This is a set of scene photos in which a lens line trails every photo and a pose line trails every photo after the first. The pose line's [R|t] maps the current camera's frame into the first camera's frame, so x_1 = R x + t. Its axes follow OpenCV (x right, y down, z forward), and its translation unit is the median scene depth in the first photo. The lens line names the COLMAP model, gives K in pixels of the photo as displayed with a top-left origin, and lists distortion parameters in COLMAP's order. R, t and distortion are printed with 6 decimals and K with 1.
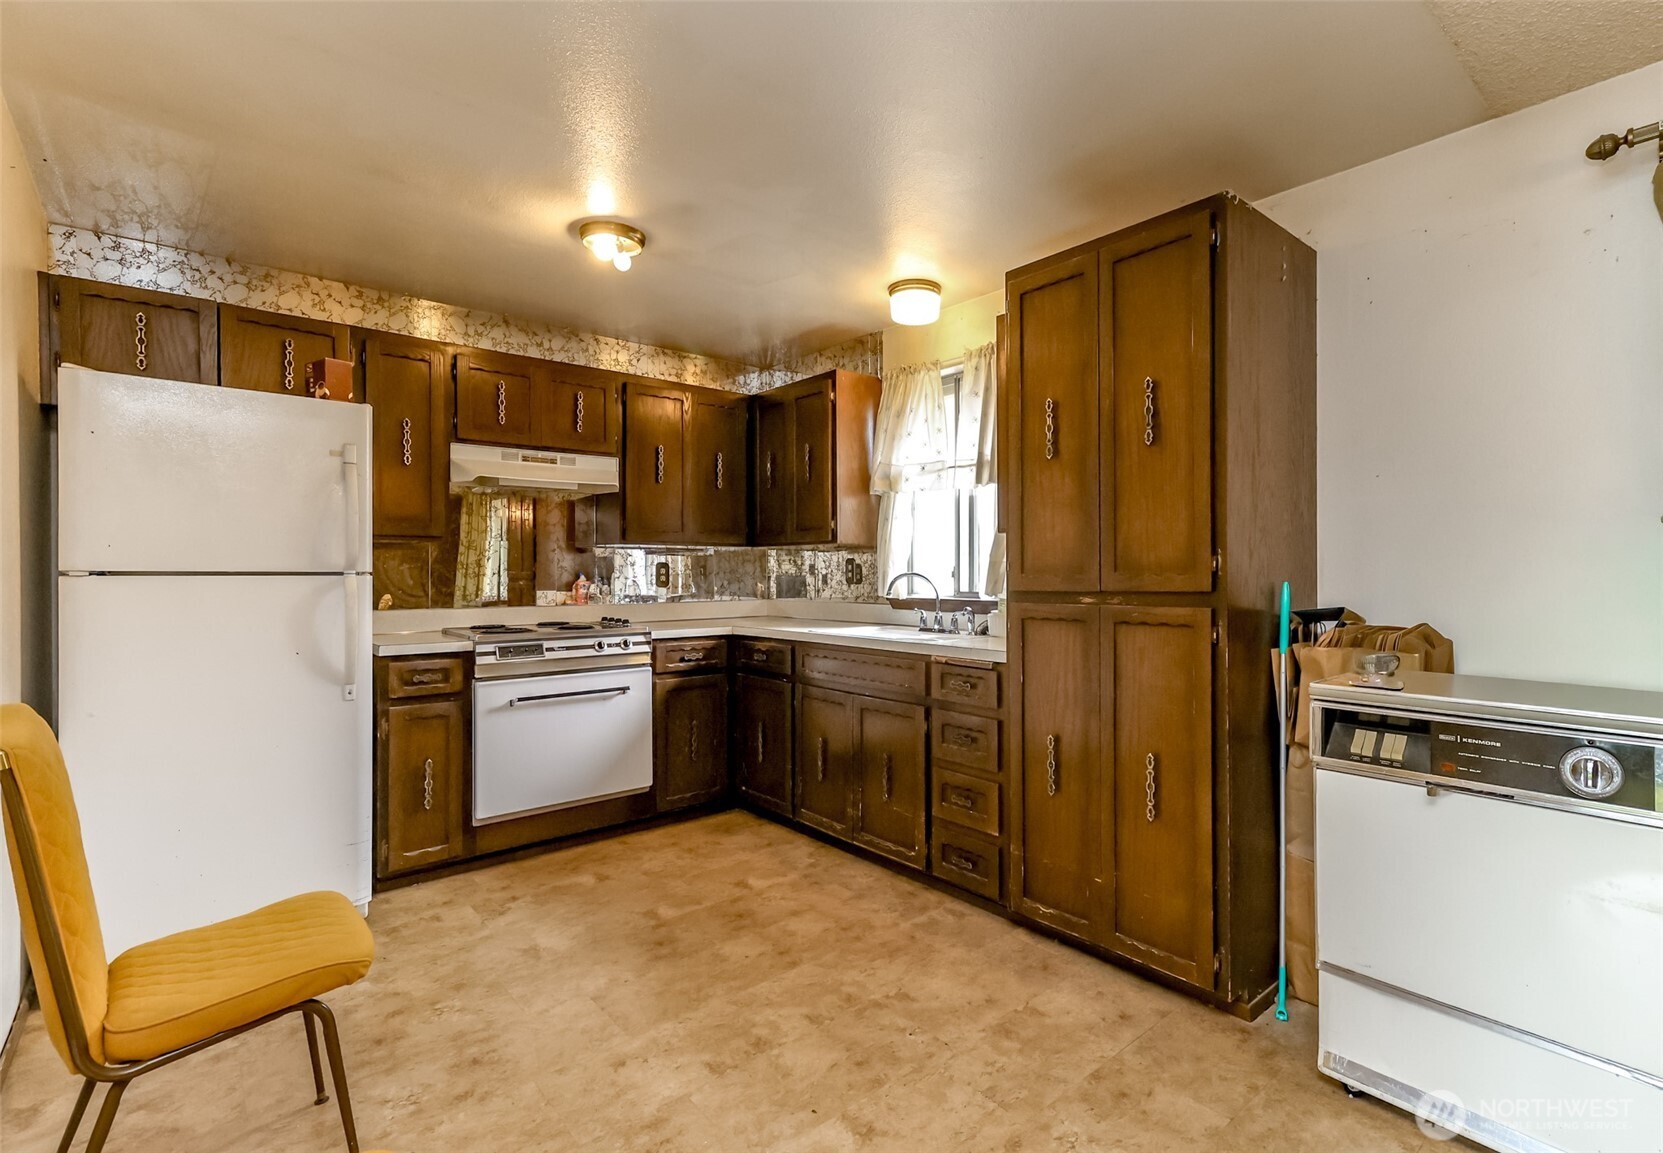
lens RADIAL K [[772.7, 0, 865.2], [0, 772.7, 574.6], [0, 0, 1]] dist [0.023383, 0.000074]
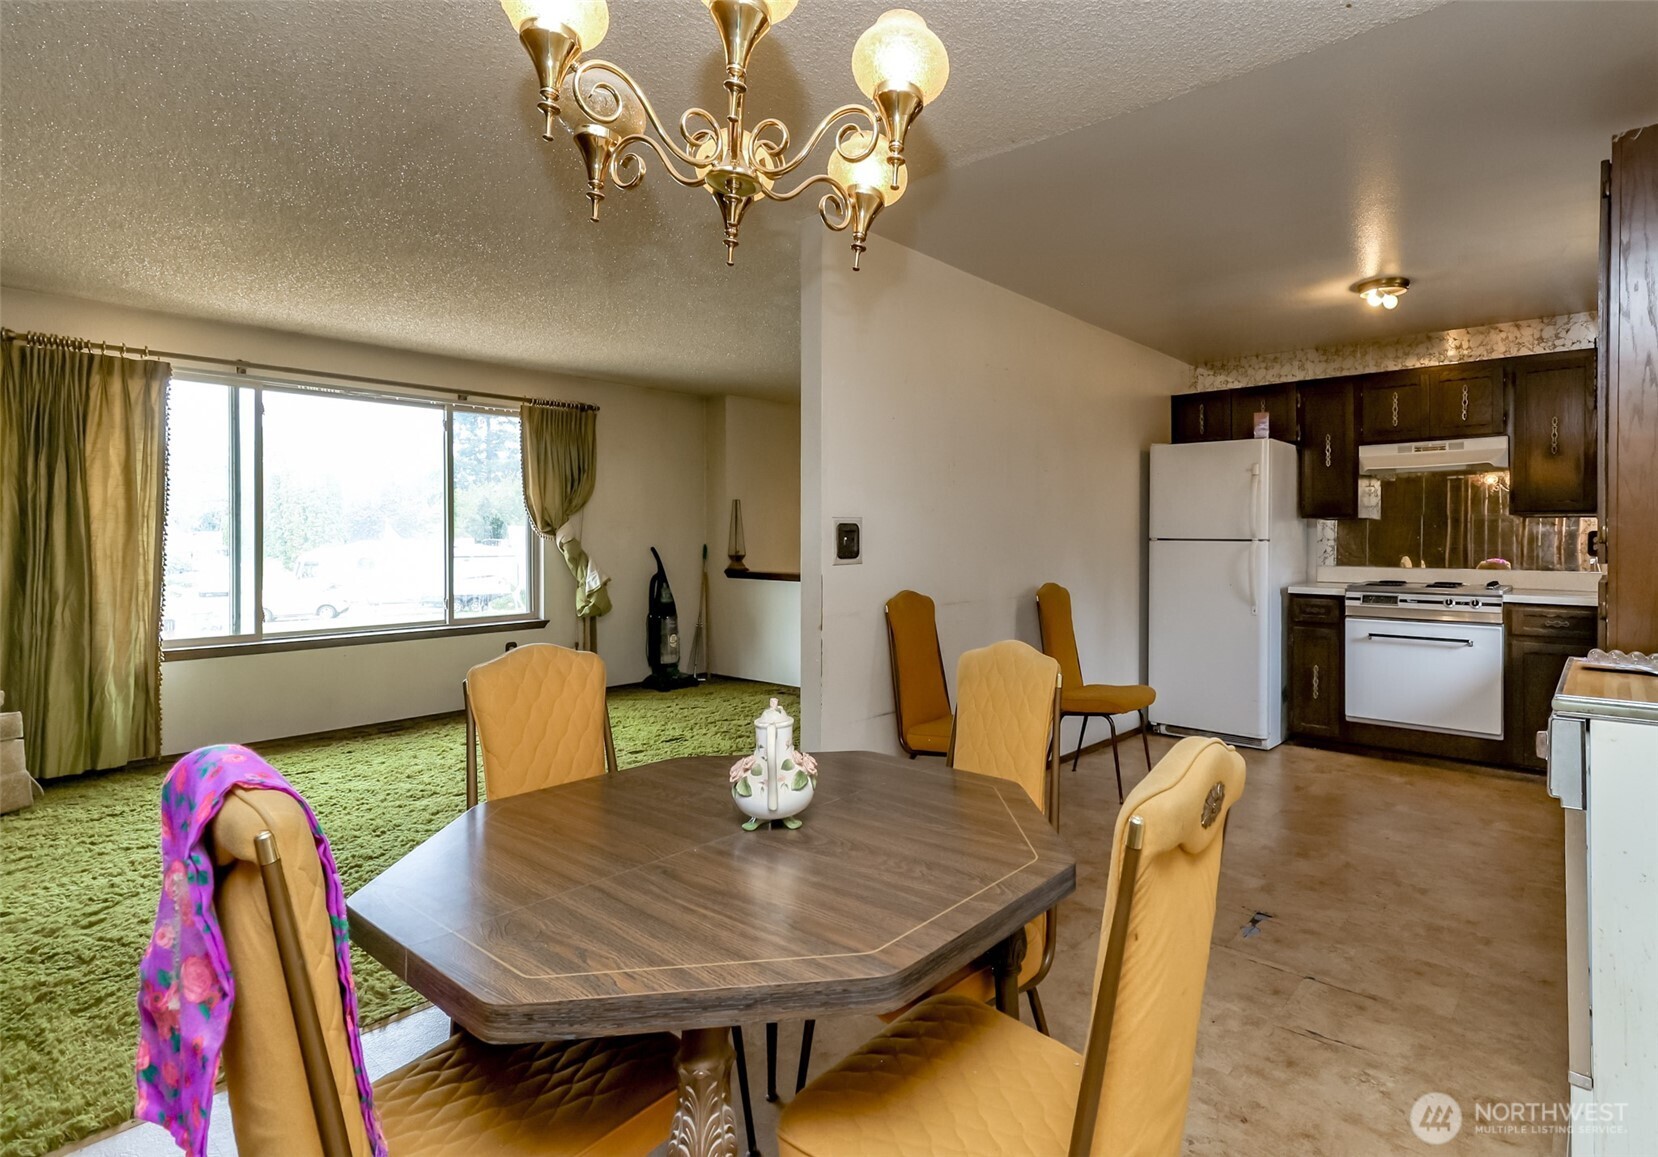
lens RADIAL K [[852.6, 0, 980.9], [0, 852.6, 540.5], [0, 0, 1]] dist [0.023371, -0.002603]
pose [[0.207341, 0.007330, -0.978241, 1.044969], [-0.005912, 0.999963, 0.006240, -0.009468], [0.978251, 0.004489, 0.207377, 0.035782]]
